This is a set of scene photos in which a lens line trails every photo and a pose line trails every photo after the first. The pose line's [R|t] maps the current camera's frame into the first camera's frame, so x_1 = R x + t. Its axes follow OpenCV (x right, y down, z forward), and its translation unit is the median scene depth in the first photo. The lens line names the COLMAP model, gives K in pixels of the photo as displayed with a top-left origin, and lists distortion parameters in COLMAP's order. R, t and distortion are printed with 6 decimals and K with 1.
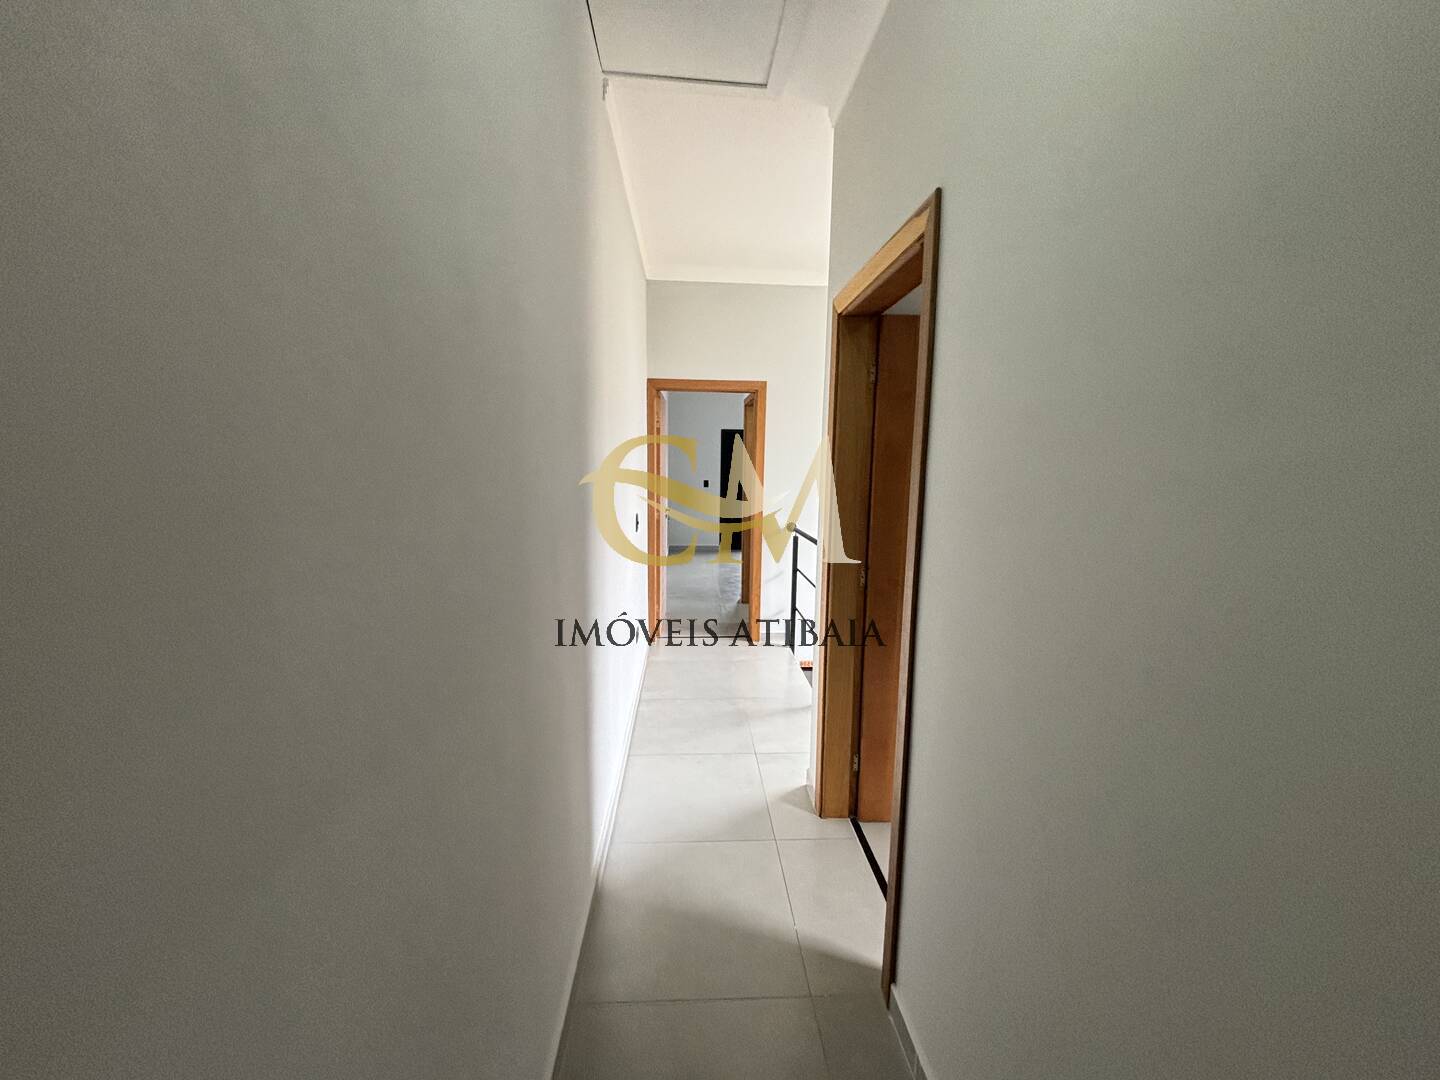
lens RADIAL K [[584.6, 0, 720.0], [0, 584.6, 540.0], [0, 0, 1]] dist [-0.000383, 0.000054]
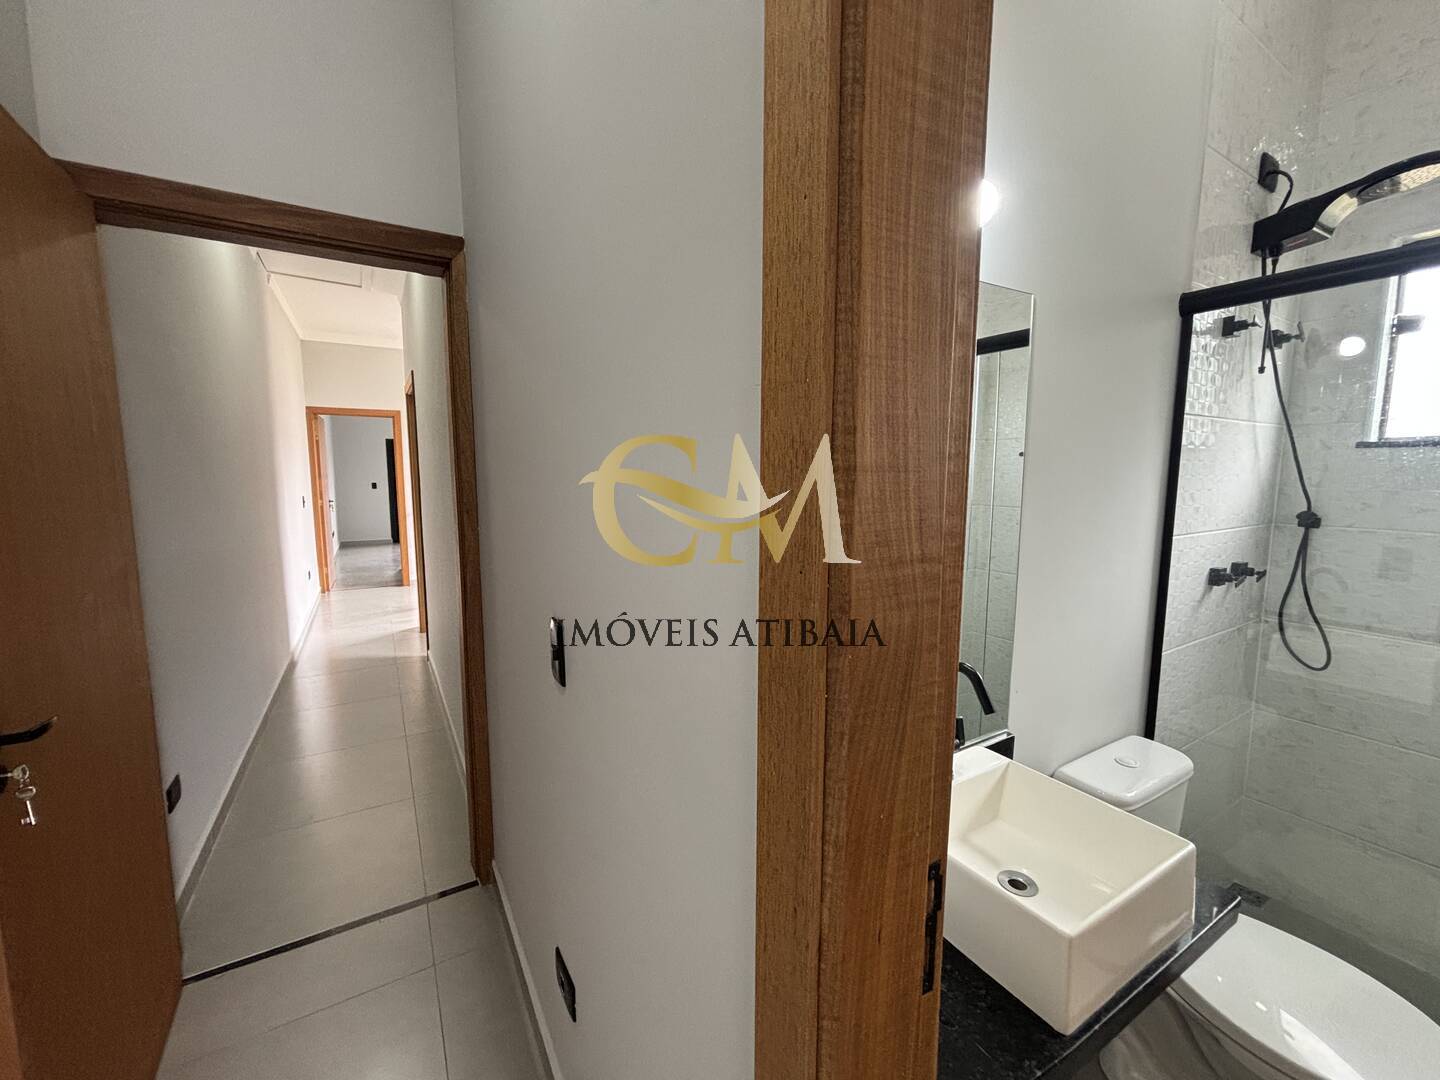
lens RADIAL K [[584.6, 0, 720.0], [0, 584.6, 540.0], [0, 0, 1]] dist [-0.000383, 0.000054]
pose [[0.887909, -0.062373, 0.455770, 0.118087], [0.069353, 0.997591, 0.001413, 0.135303], [-0.454760, 0.030354, 0.890096, -0.829609]]
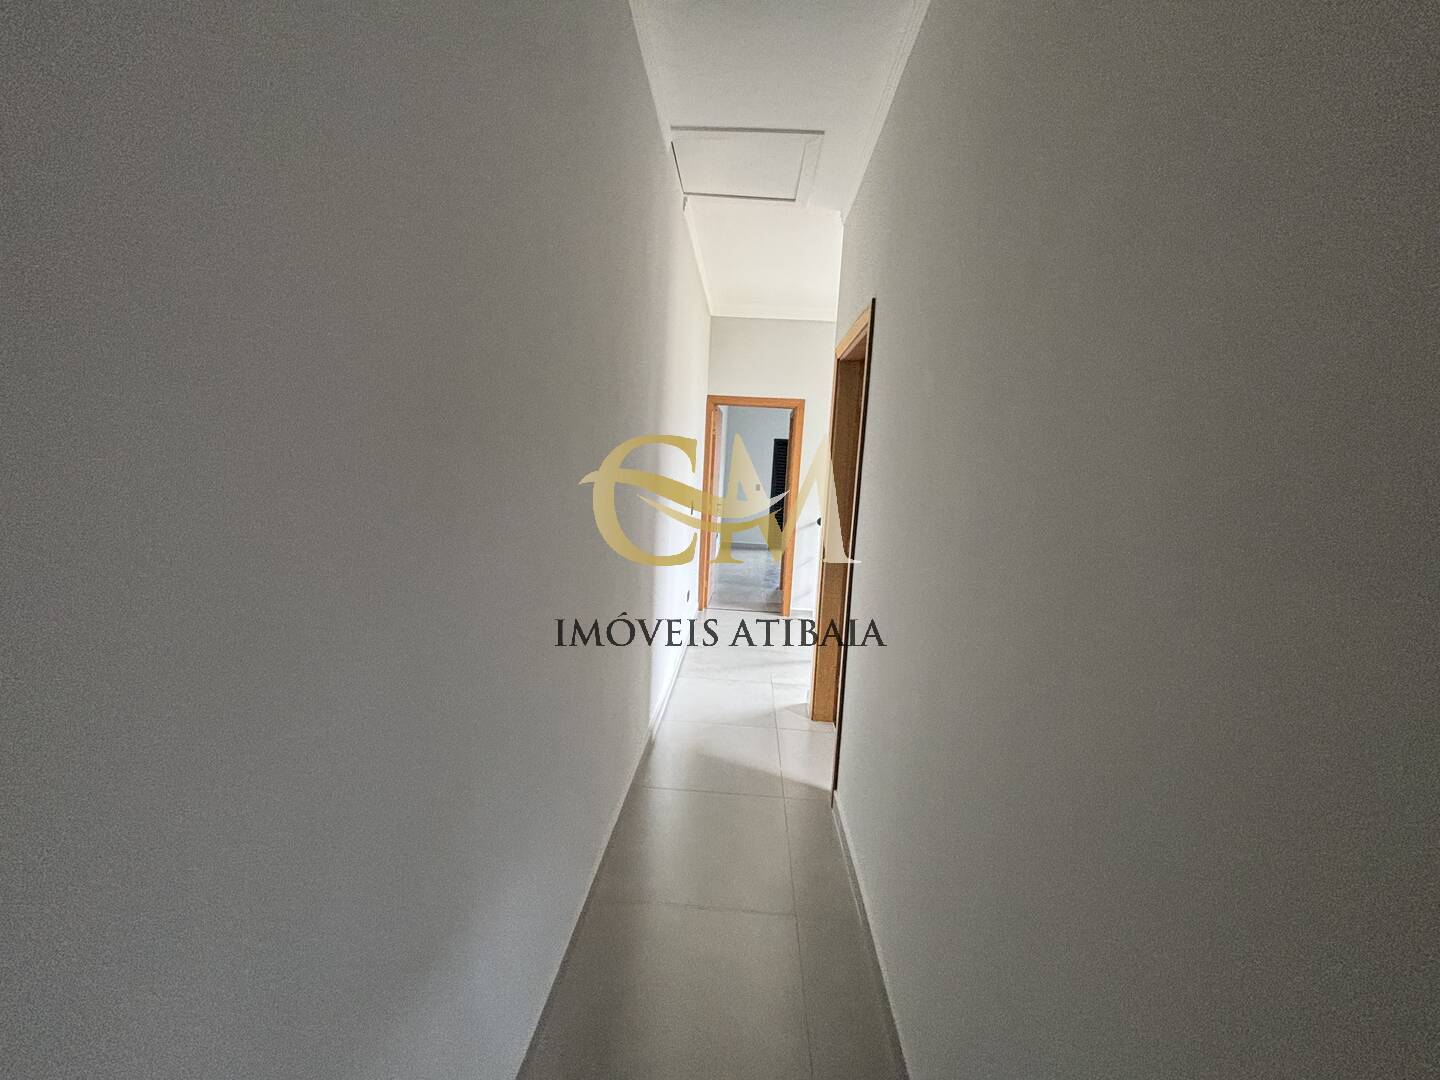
lens RADIAL K [[580.8, 0, 717.4], [0, 580.8, 544.9], [0, 0, 1]] dist [0.015579, -0.008959]
pose [[0.993408, 0.051652, -0.102333, 0.042953], [-0.052414, 0.998614, -0.004762, 0.049247], [0.101945, 0.010095, 0.994739, -0.238875]]
